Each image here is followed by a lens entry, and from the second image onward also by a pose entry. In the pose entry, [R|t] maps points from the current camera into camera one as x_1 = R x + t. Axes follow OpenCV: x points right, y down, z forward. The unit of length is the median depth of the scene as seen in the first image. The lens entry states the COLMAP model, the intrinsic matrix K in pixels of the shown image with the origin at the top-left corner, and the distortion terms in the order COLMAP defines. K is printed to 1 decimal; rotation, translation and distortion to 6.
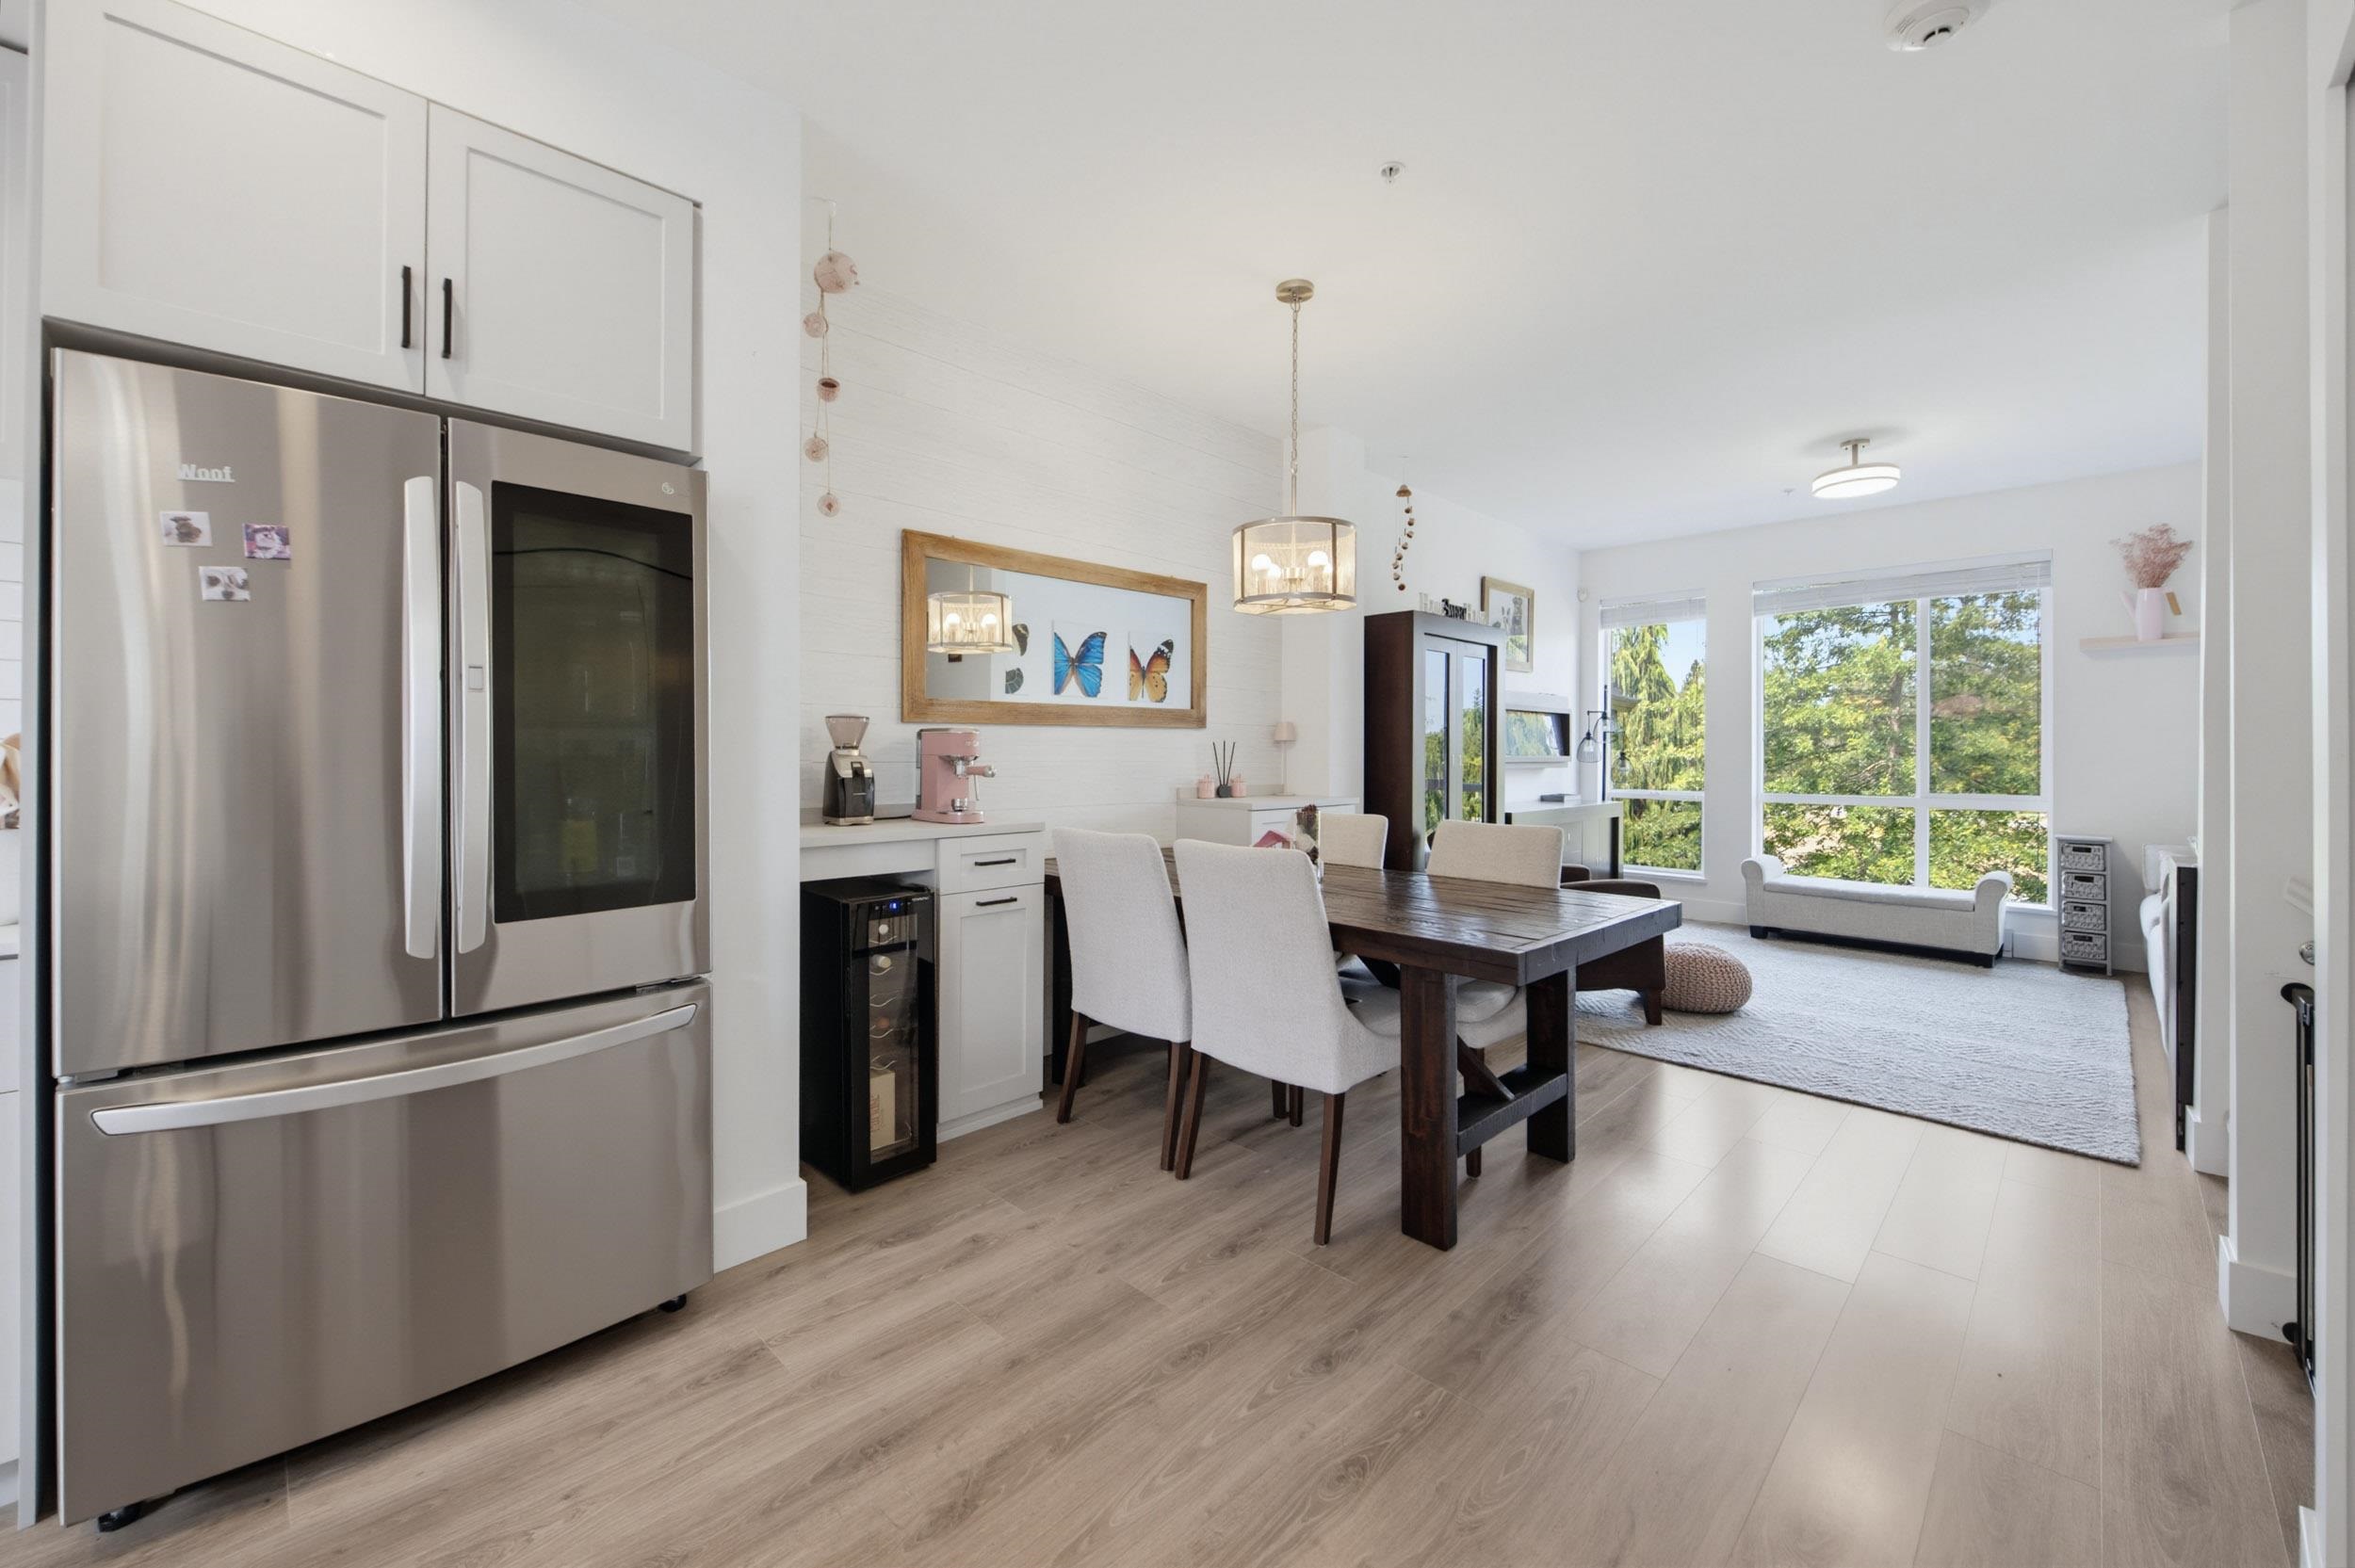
lens RADIAL K [[936.9, 0, 1154.5], [0, 936.9, 747.1], [0, 0, 1]] dist [0.000509, -0.002824]
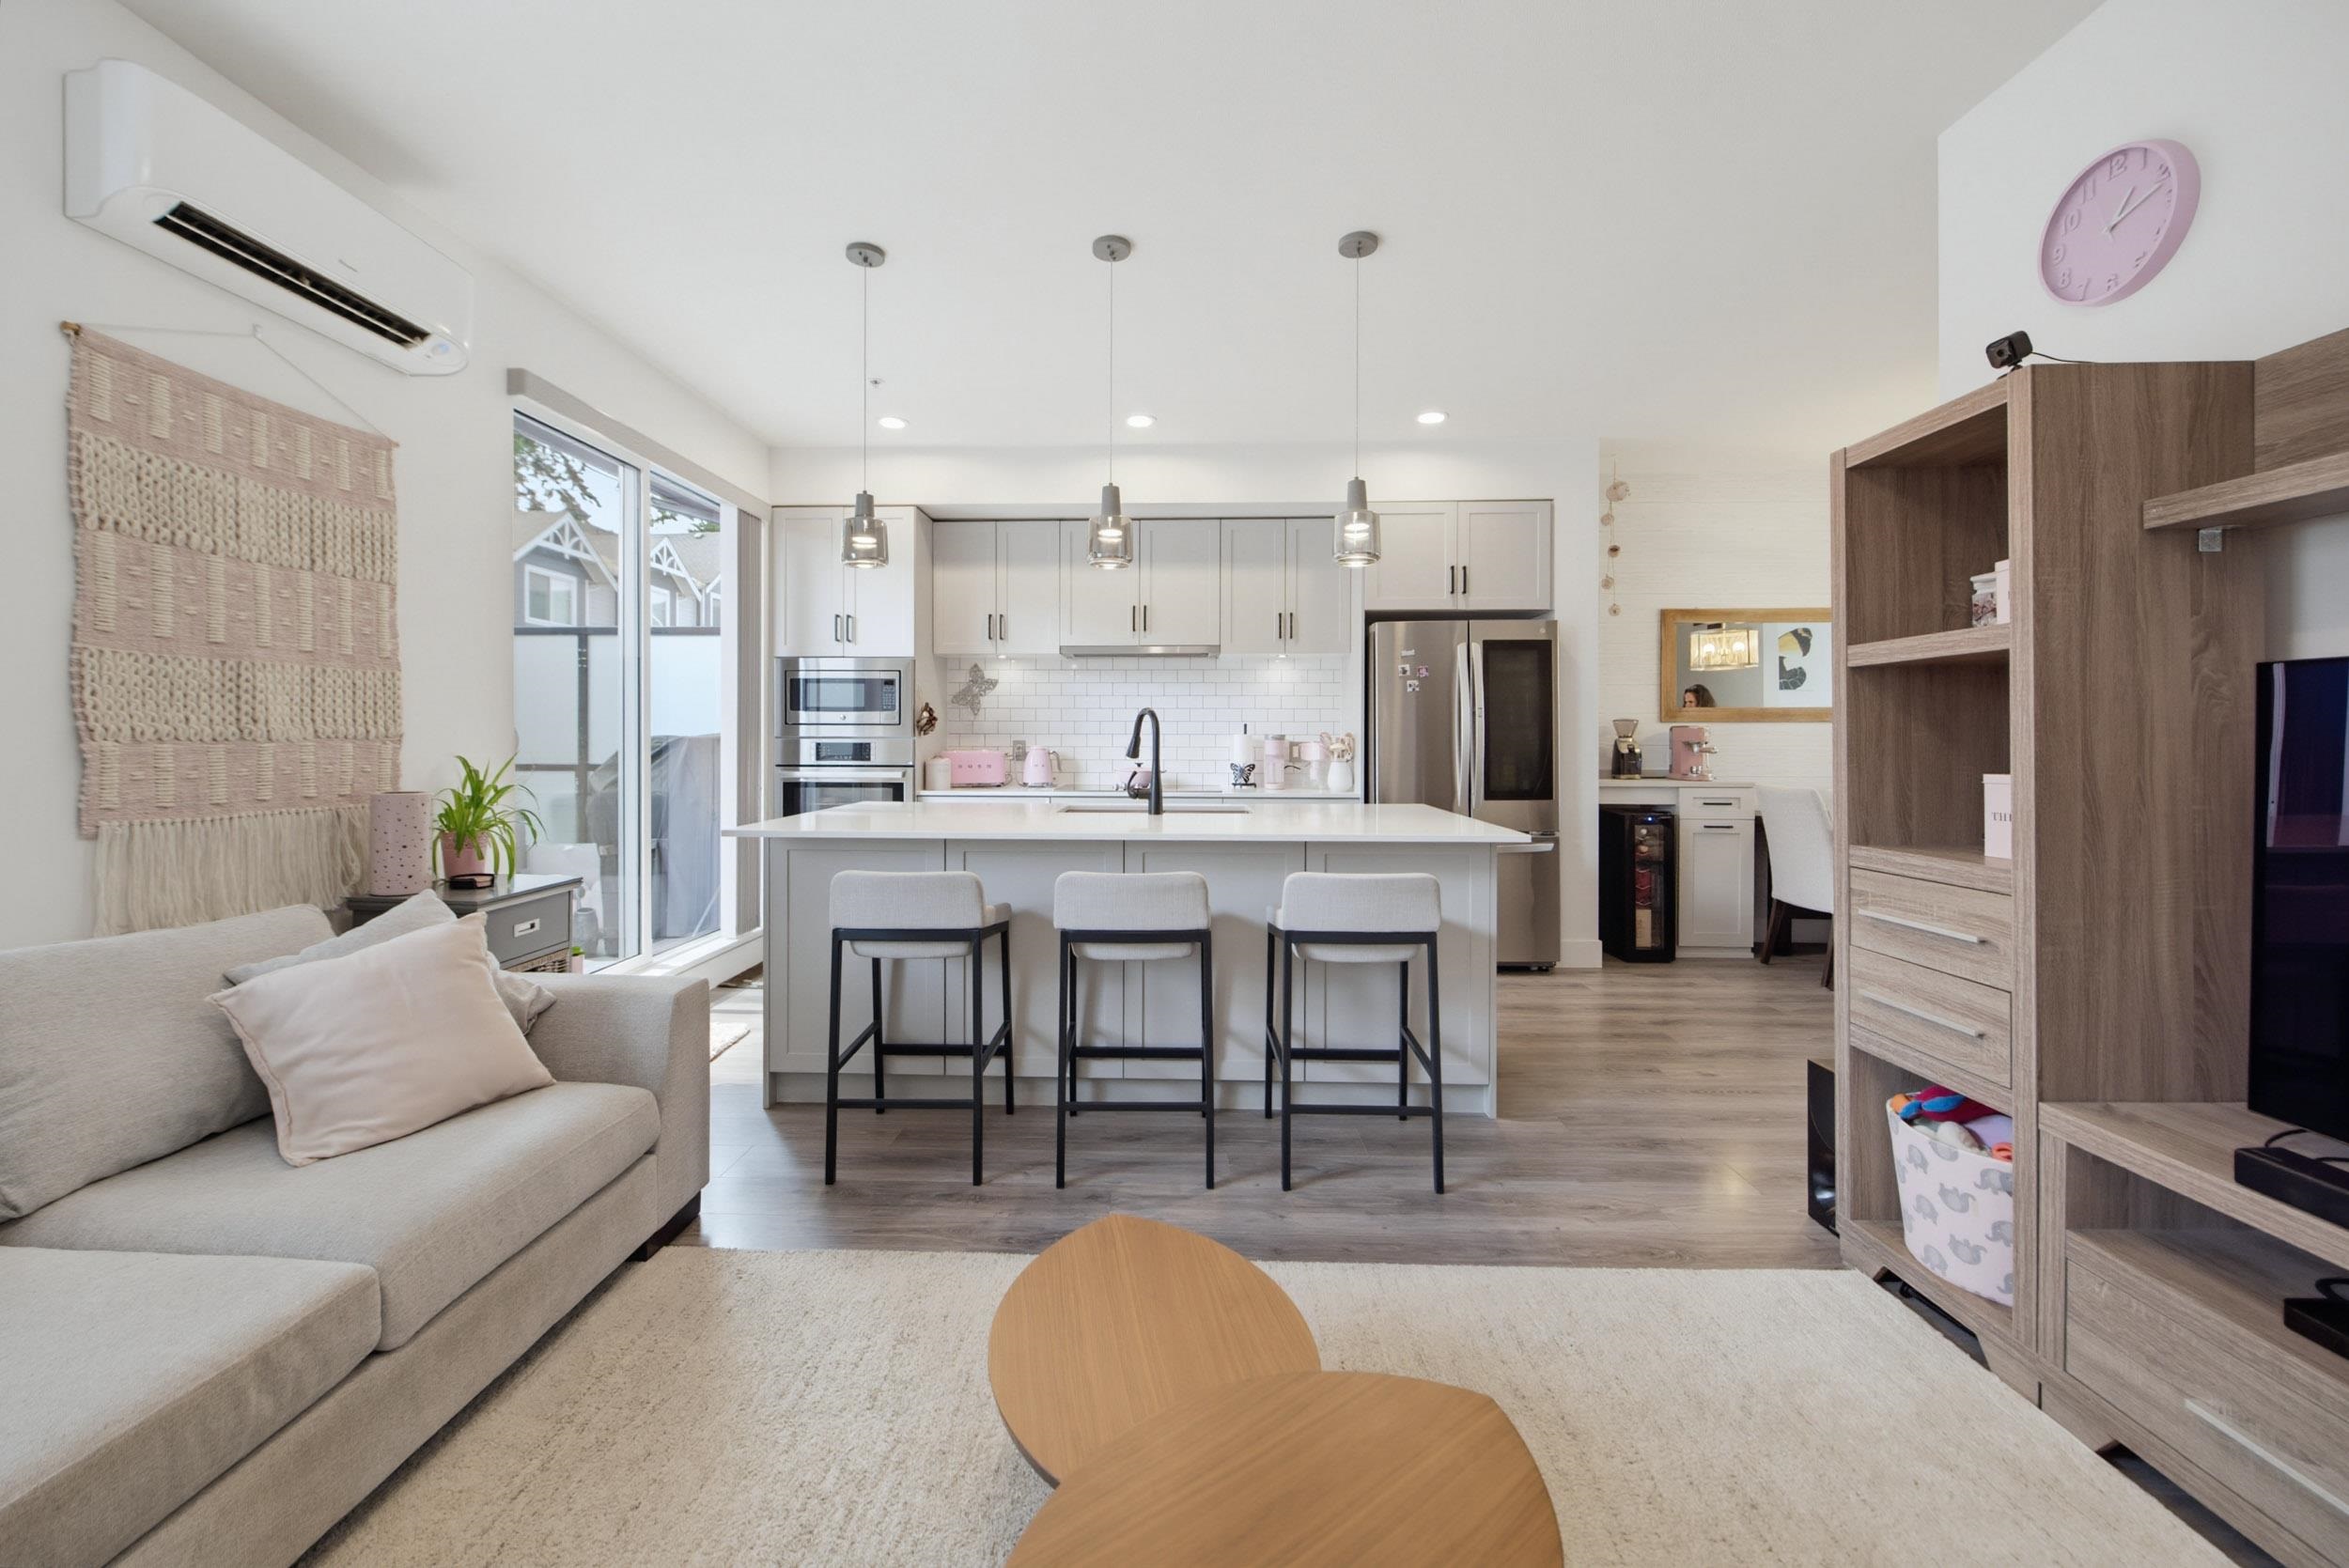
lens RADIAL K [[934.5, 0, 1151.6], [0, 934.5, 747.2], [0, 0, 1]] dist [0.000509, -0.002824]
pose [[0.688799, 0.003461, -0.724944, 0.368270], [0.002924, 0.999967, 0.007552, 0.003967], [0.724947, -0.007321, 0.688766, -0.955818]]
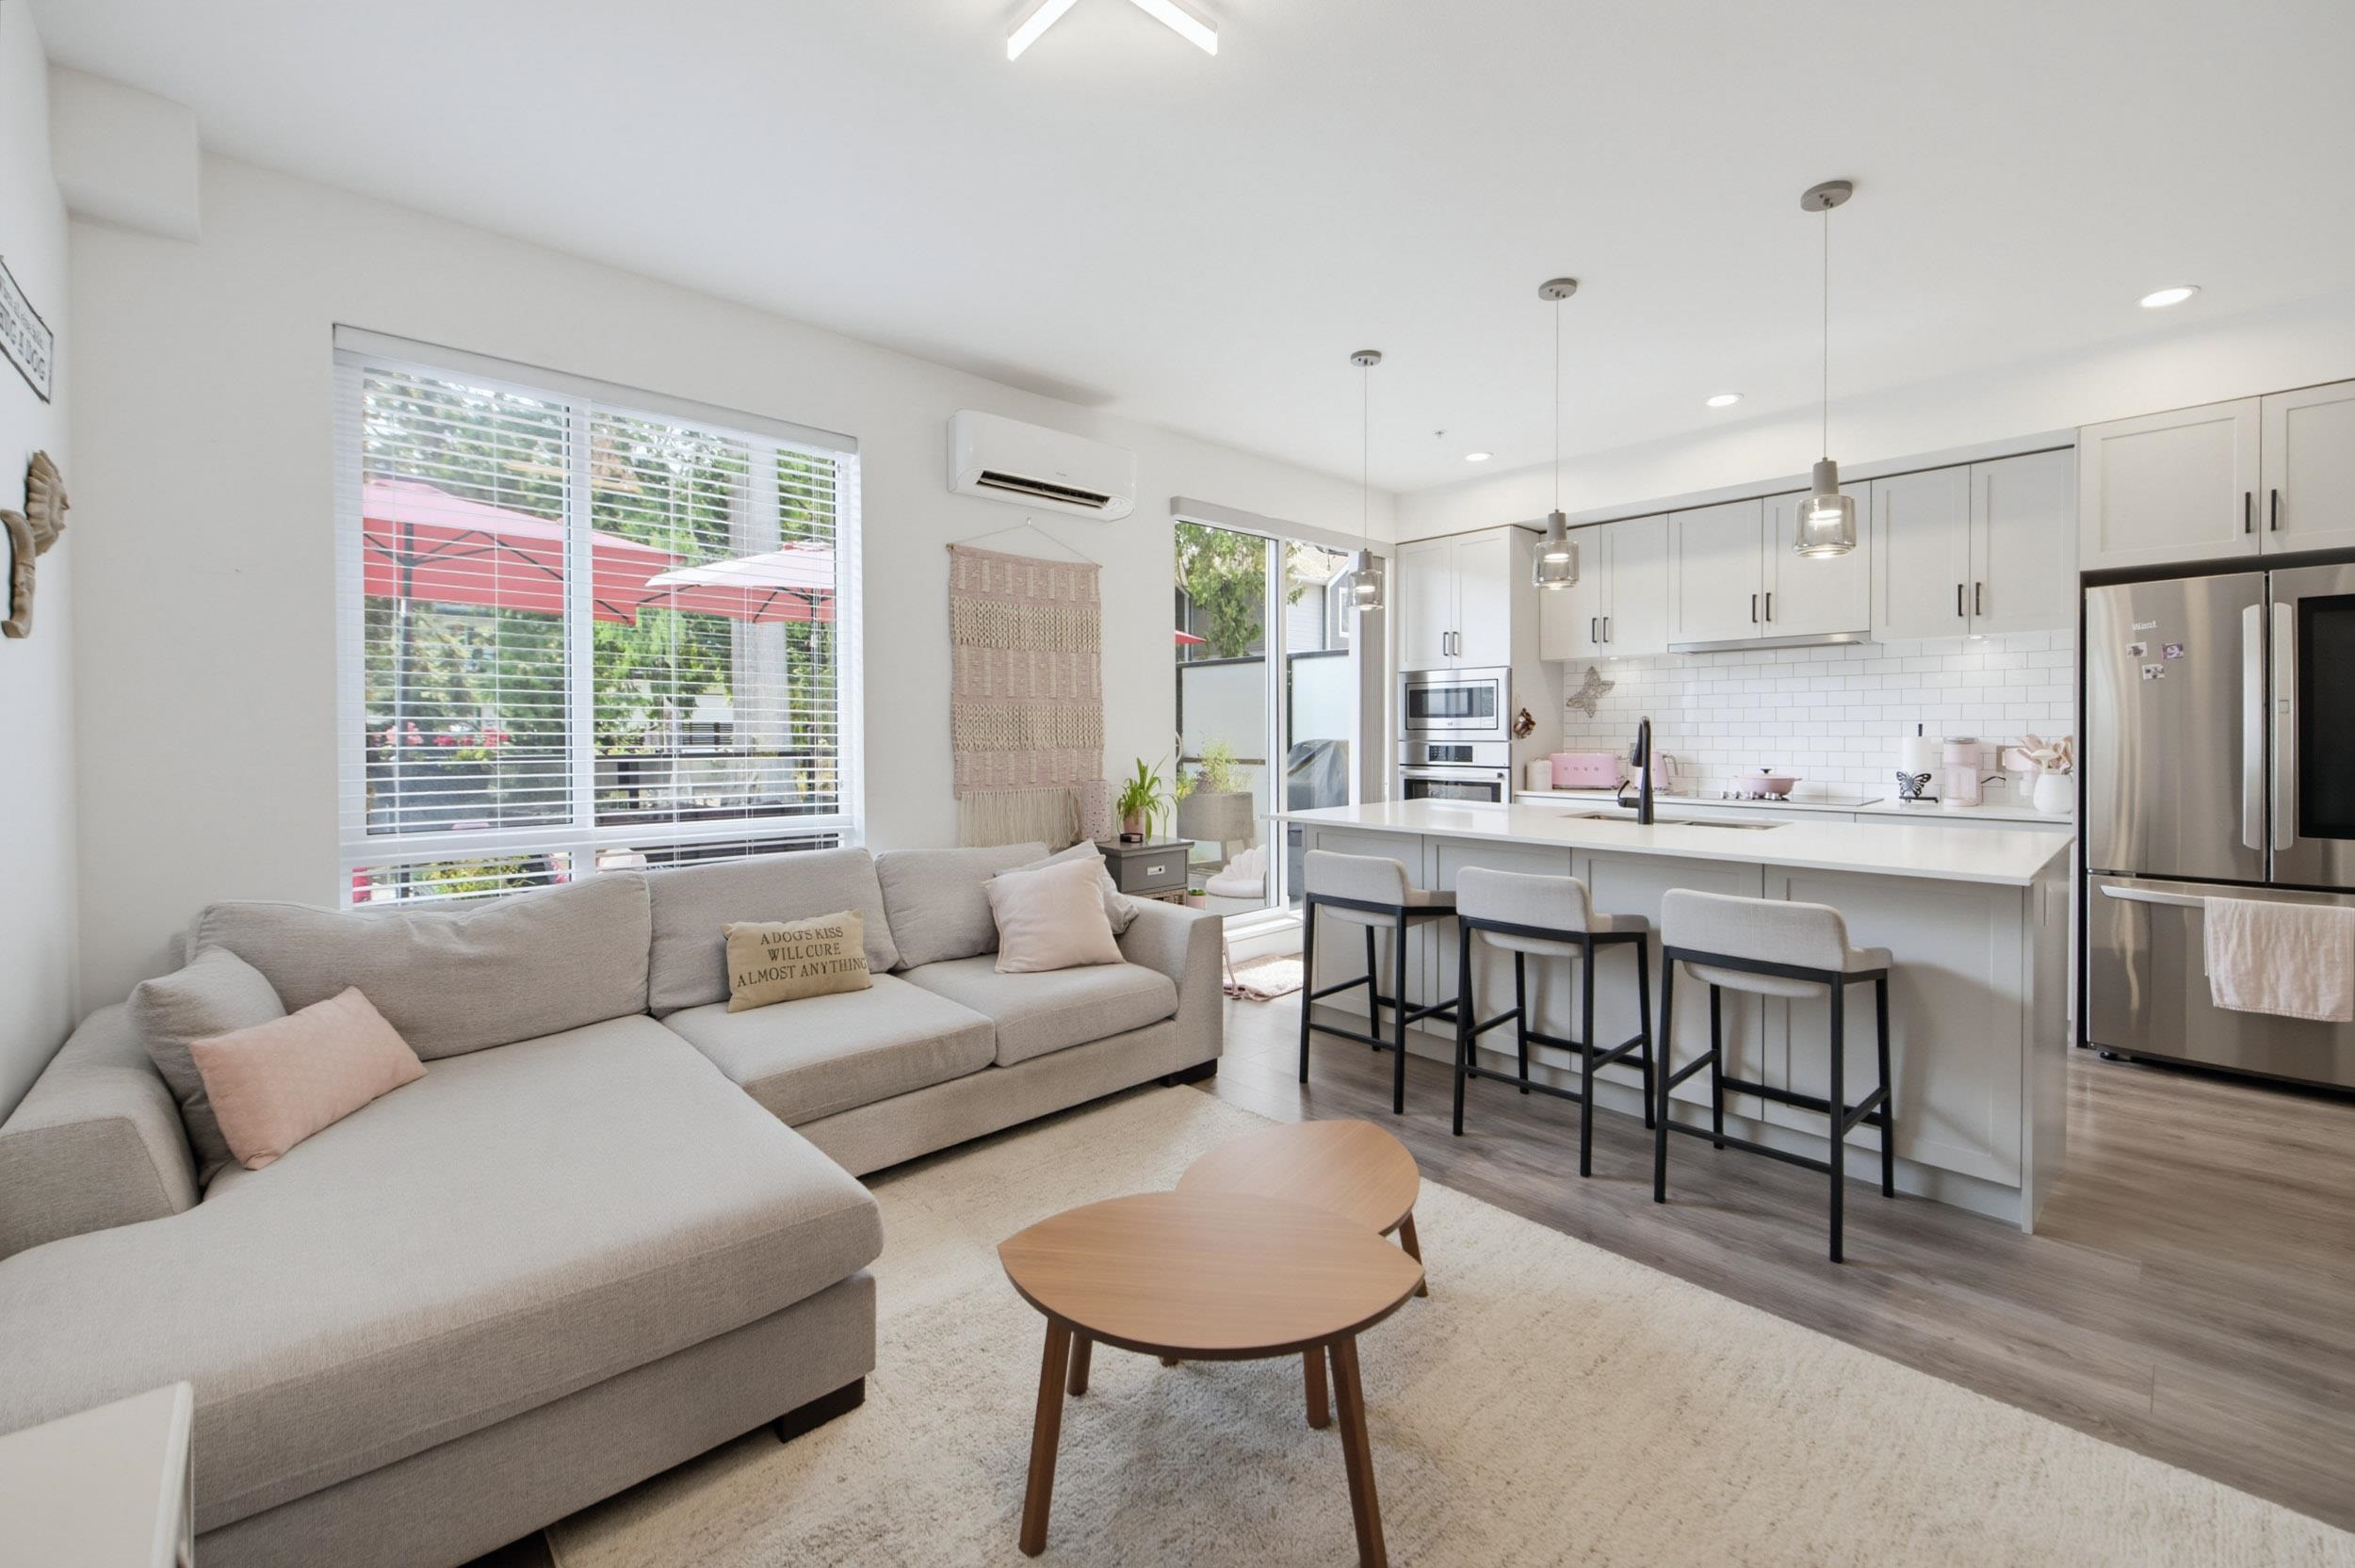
lens RADIAL K [[954.8, 0, 1178.0], [0, 954.8, 747.3], [0, 0, 1]] dist [-0.010522, -0.000421]
pose [[-0.028850, 0.011901, -0.999513, 0.723276], [0.007315, 0.999905, 0.011695, -0.016602], [0.999557, -0.006974, -0.028935, -0.689683]]
